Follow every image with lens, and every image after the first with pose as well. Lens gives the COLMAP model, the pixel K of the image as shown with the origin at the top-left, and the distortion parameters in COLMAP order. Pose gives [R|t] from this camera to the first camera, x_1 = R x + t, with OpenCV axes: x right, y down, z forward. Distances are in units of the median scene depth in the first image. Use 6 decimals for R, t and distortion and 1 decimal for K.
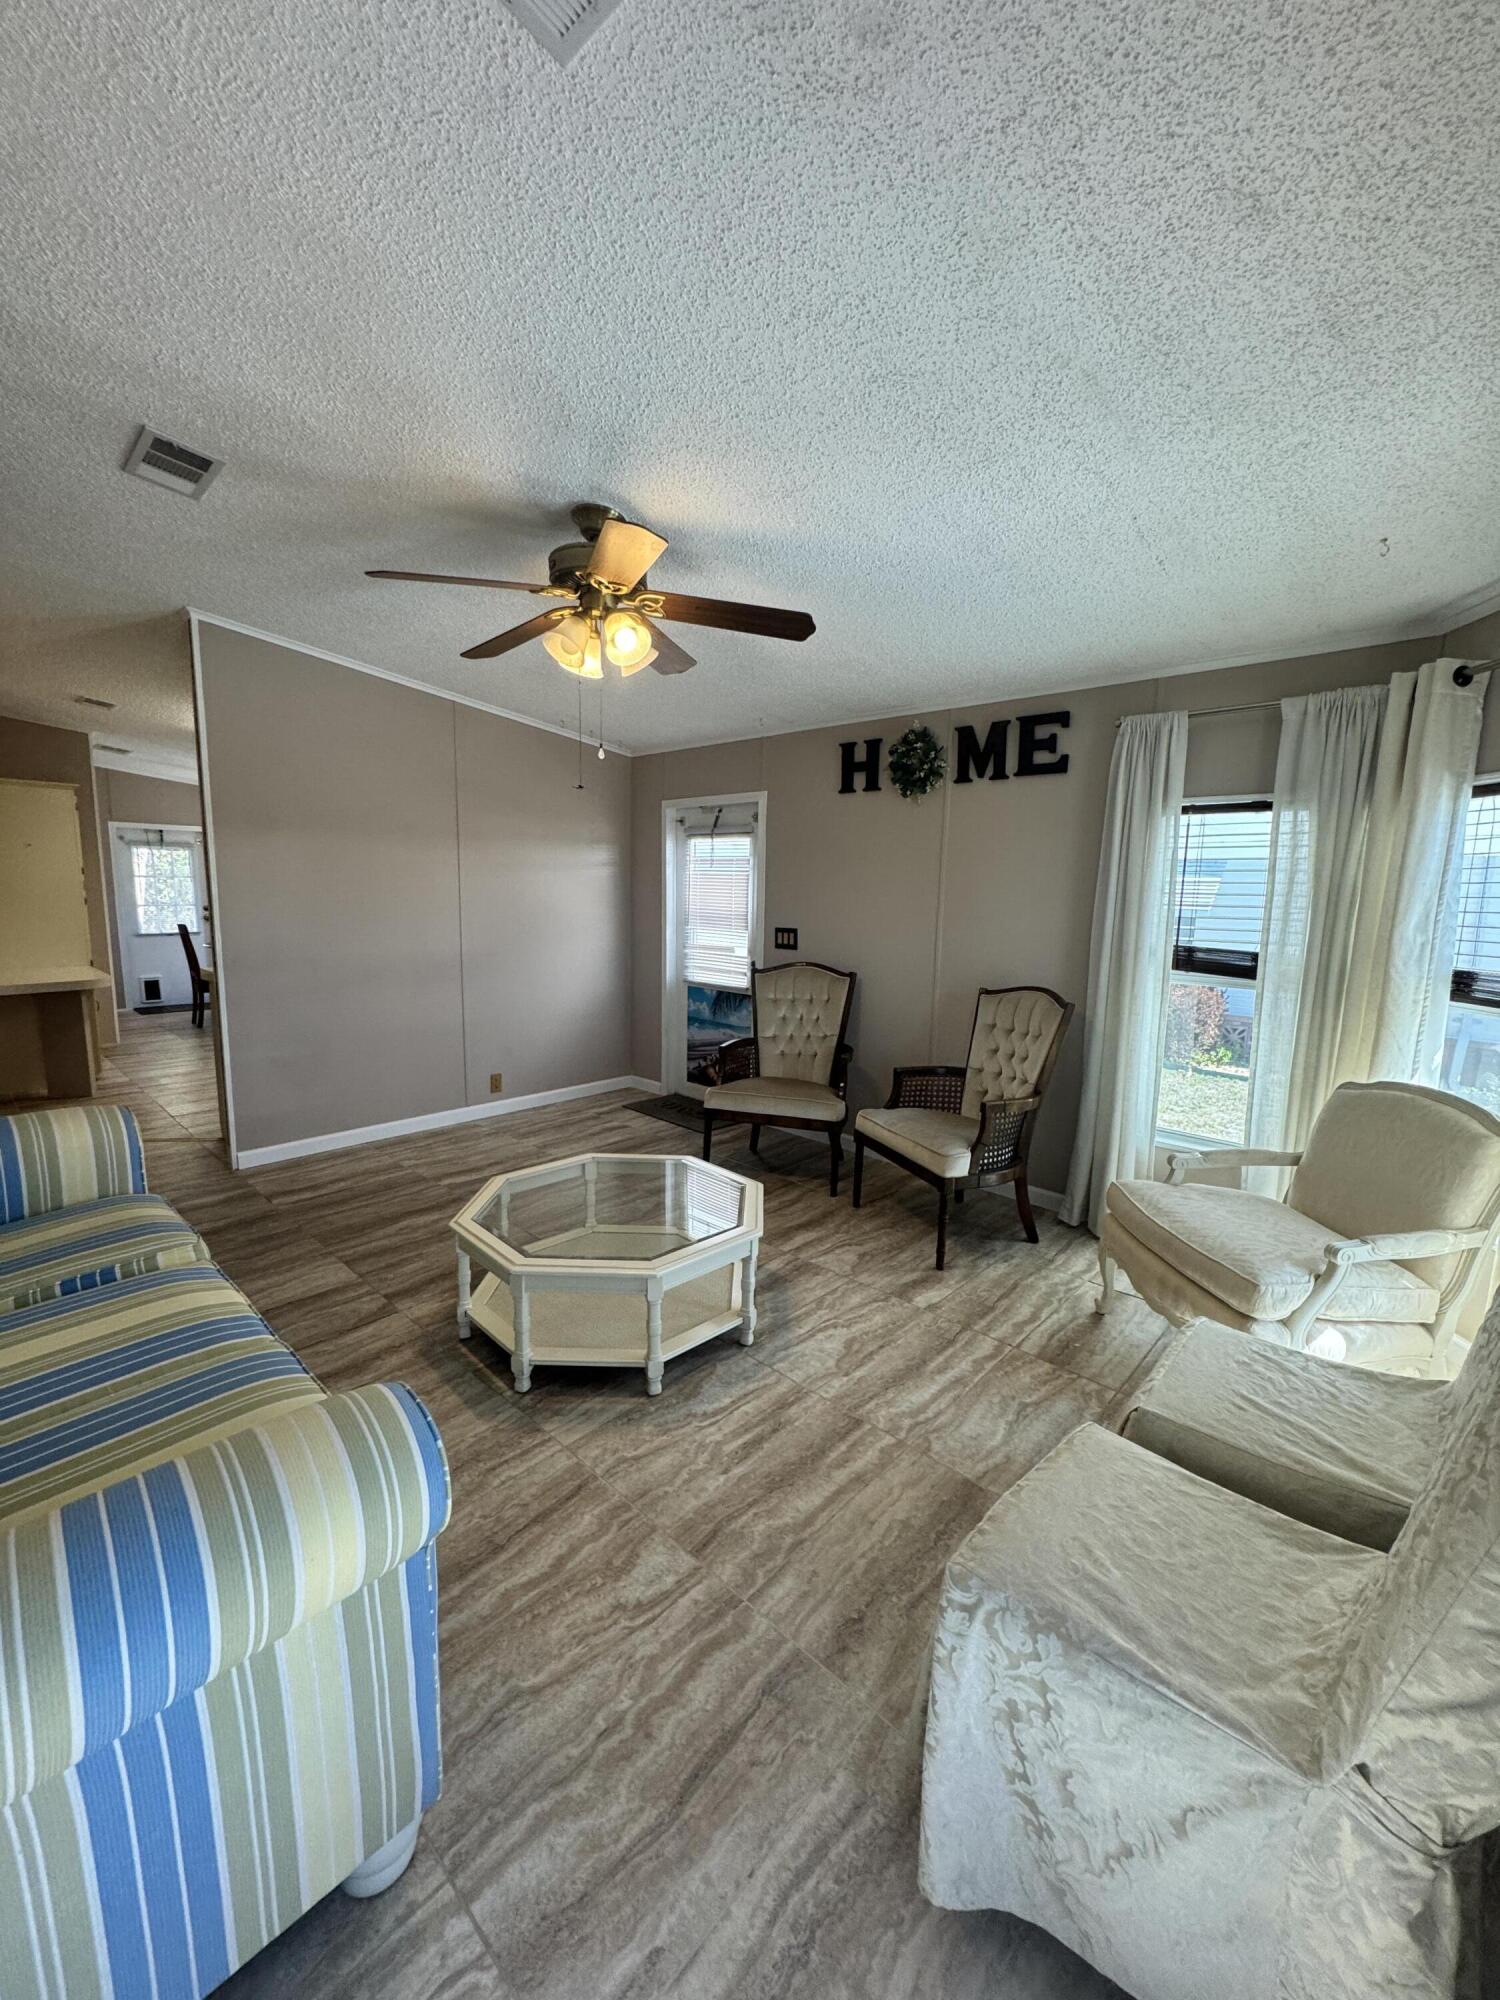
lens RADIAL K [[791.8, 0, 751.4], [0, 791.8, 1006.4], [0, 0, 1]] dist [-0.003463, -0.000286]
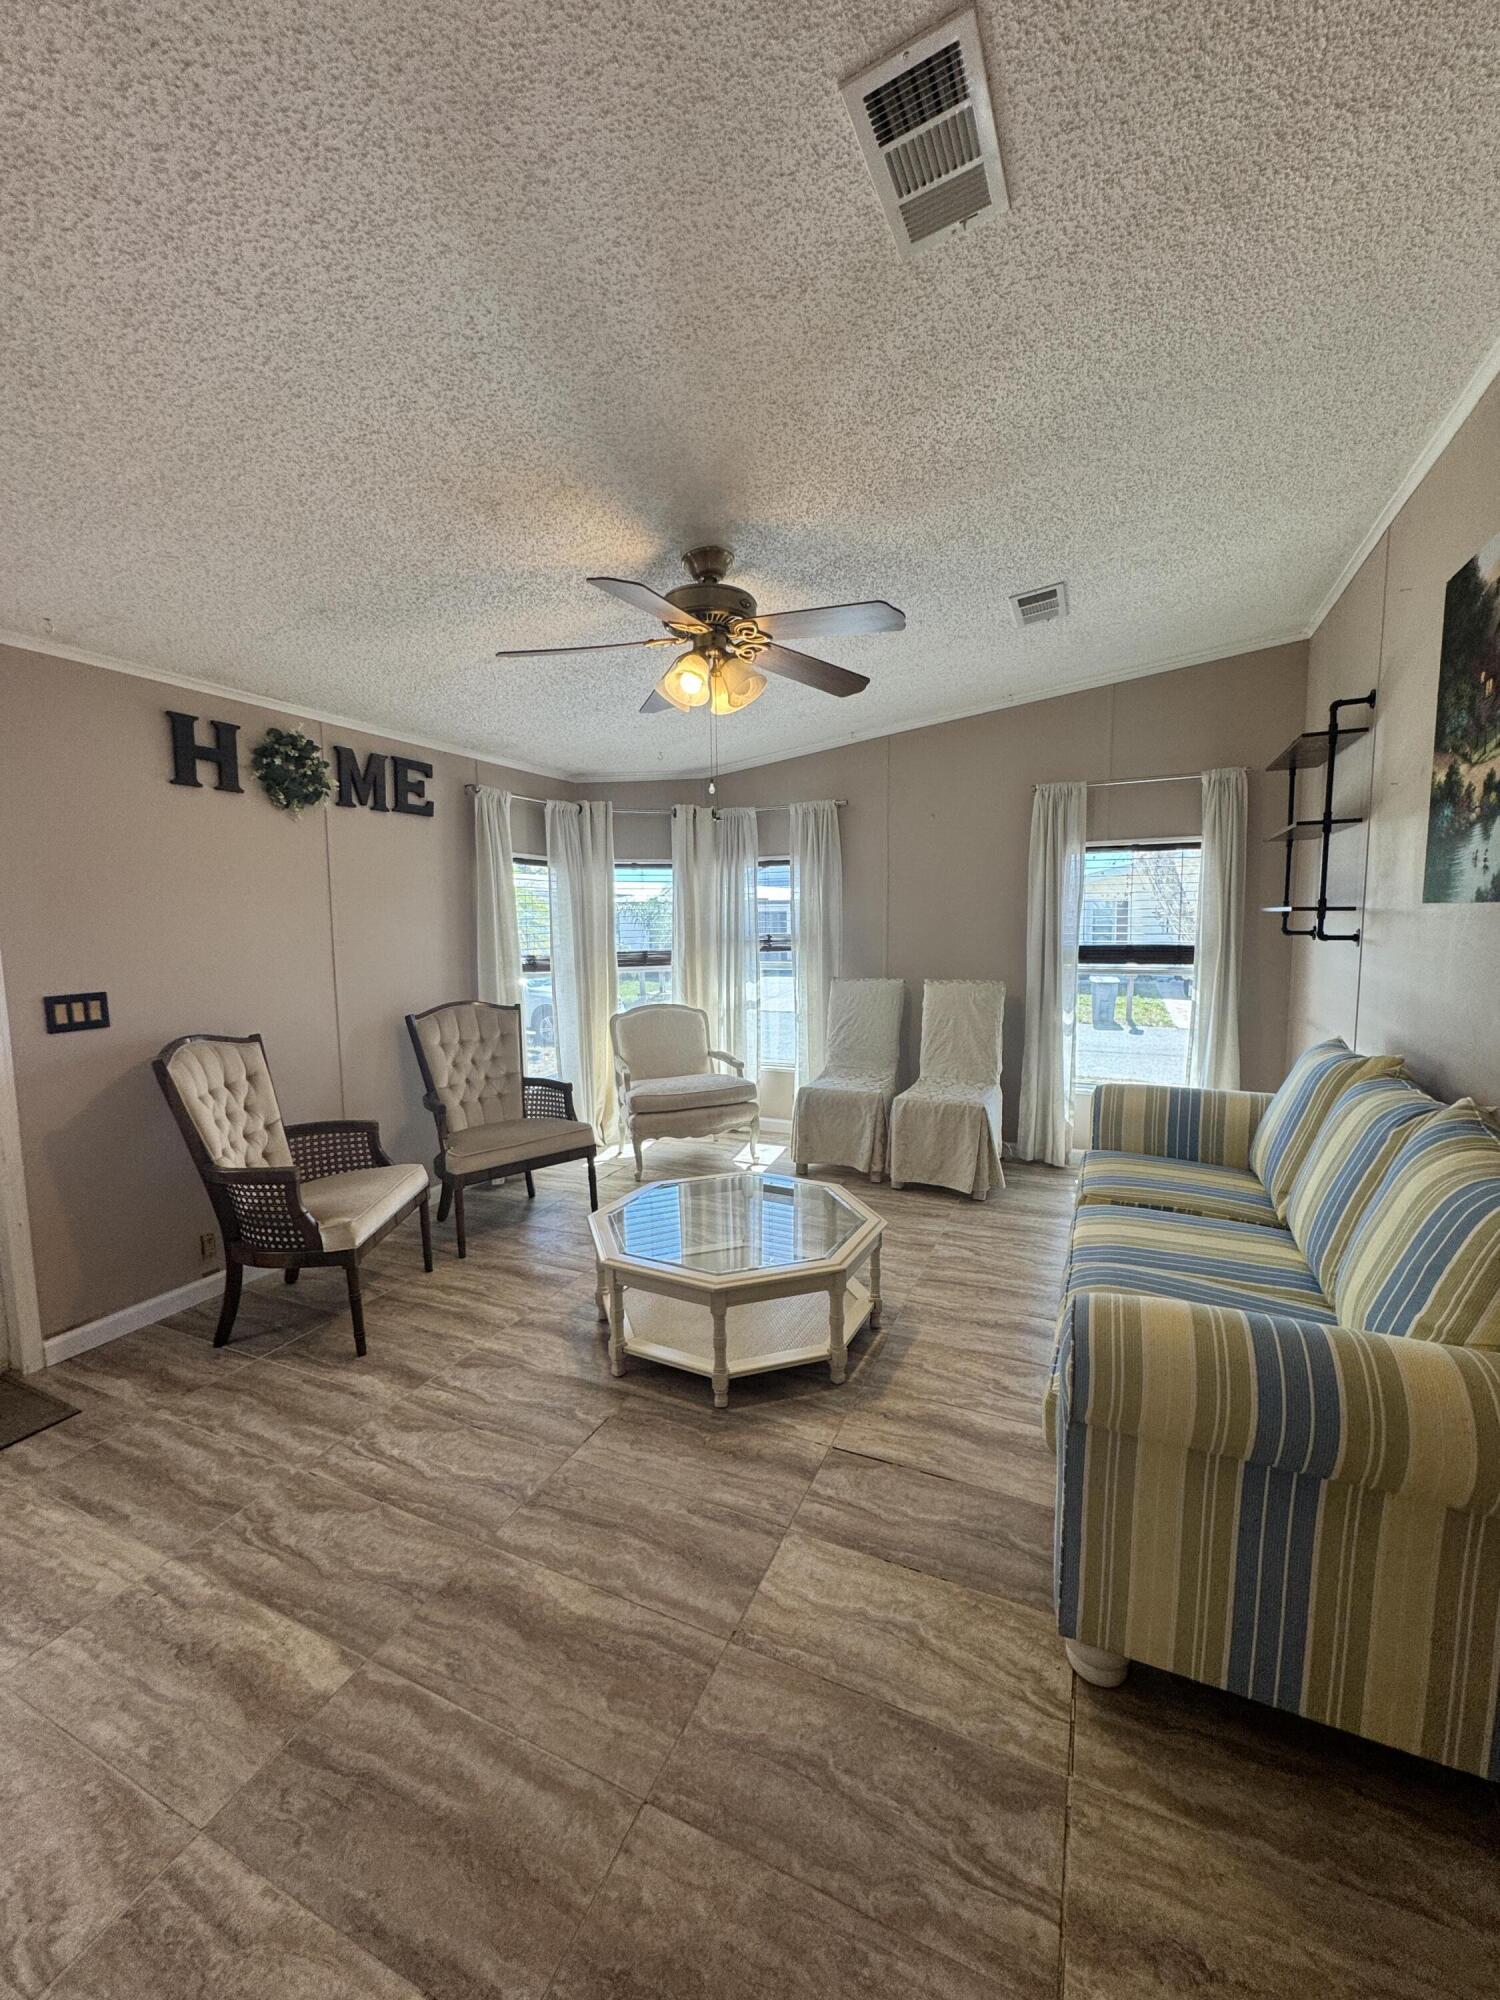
lens RADIAL K [[791.8, 0, 753.5], [0, 791.8, 1001.6], [0, 0, 1]] dist [-0.003463, -0.000286]
pose [[-0.317623, -0.114457, 0.941284, -0.817477], [0.148176, 0.974501, 0.168496, -0.147443], [-0.936568, 0.192994, -0.292564, 0.888224]]
